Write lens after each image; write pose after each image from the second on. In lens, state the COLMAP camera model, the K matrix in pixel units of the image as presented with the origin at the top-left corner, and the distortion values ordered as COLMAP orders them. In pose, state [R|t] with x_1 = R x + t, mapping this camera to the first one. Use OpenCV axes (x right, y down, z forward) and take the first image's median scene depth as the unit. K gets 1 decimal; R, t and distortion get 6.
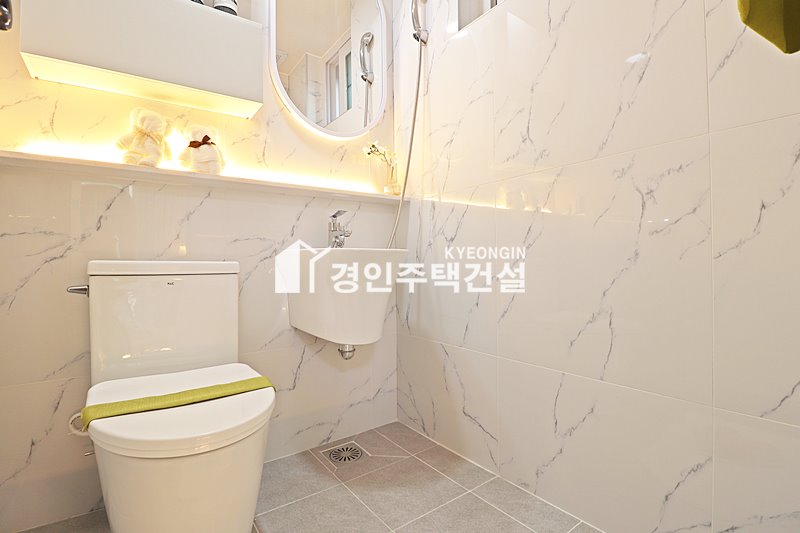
lens RADIAL K [[371.9, 0, 405.7], [0, 371.9, 260.4], [0, 0, 1]] dist [-0.000536, -0.014034]
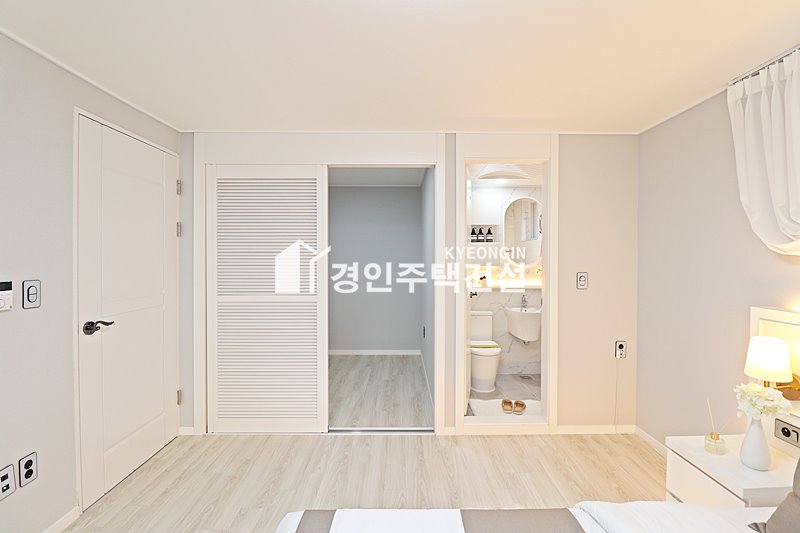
lens RADIAL K [[371.9, 0, 405.7], [0, 371.9, 260.4], [0, 0, 1]] dist [-0.000536, -0.014034]
pose [[0.809708, 0.020782, -0.586465, 0.817109], [-0.002645, 0.999492, 0.031765, -0.523080], [0.586827, -0.024169, 0.809351, -2.019177]]
